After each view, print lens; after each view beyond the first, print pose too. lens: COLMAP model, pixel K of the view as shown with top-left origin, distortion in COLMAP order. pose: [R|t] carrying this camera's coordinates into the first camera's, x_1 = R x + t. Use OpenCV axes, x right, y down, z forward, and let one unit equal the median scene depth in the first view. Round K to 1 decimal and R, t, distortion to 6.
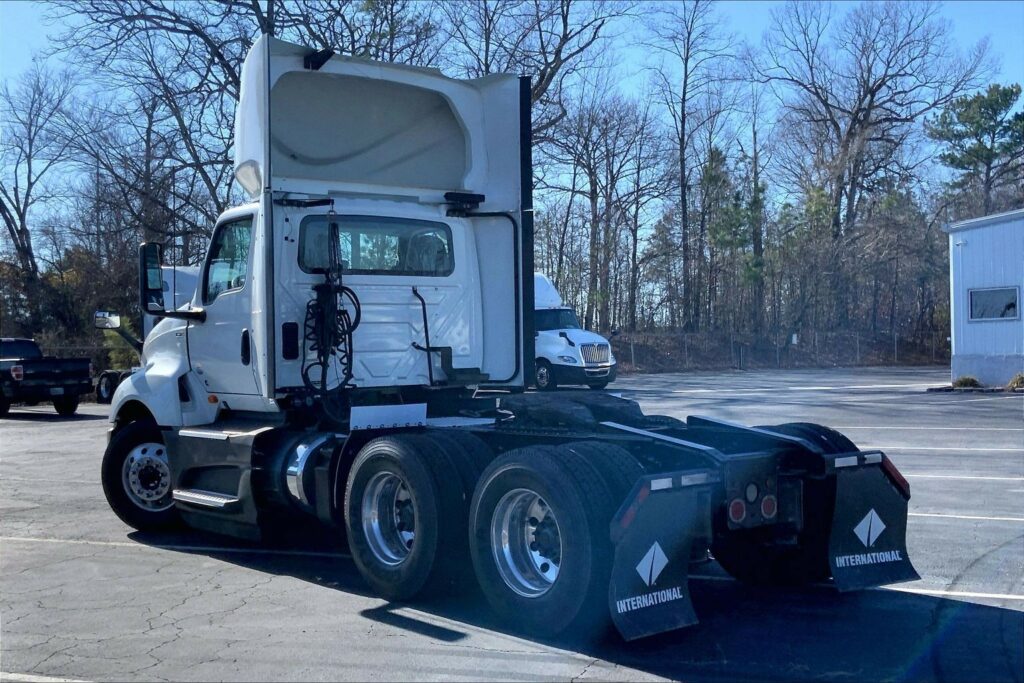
lens RADIAL K [[1292.9, 0, 483.4], [0, 1292.9, 342.6], [0, 0, 1]] dist [0.020056, 0.021515]
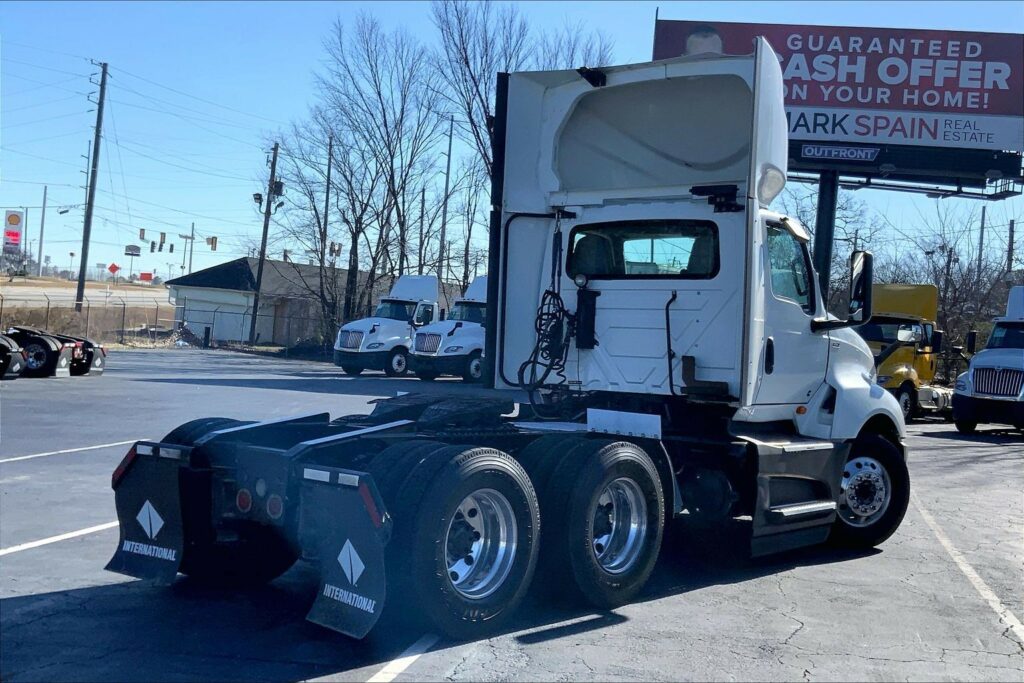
lens RADIAL K [[1292.9, 0, 483.4], [0, 1292.9, 342.6], [0, 0, 1]] dist [0.020056, 0.021515]
pose [[0.203668, 0.018410, -0.978867, 0.852094], [-0.045982, 0.998900, 0.009219, -0.007716], [0.977960, 0.043133, 0.204291, 0.676936]]
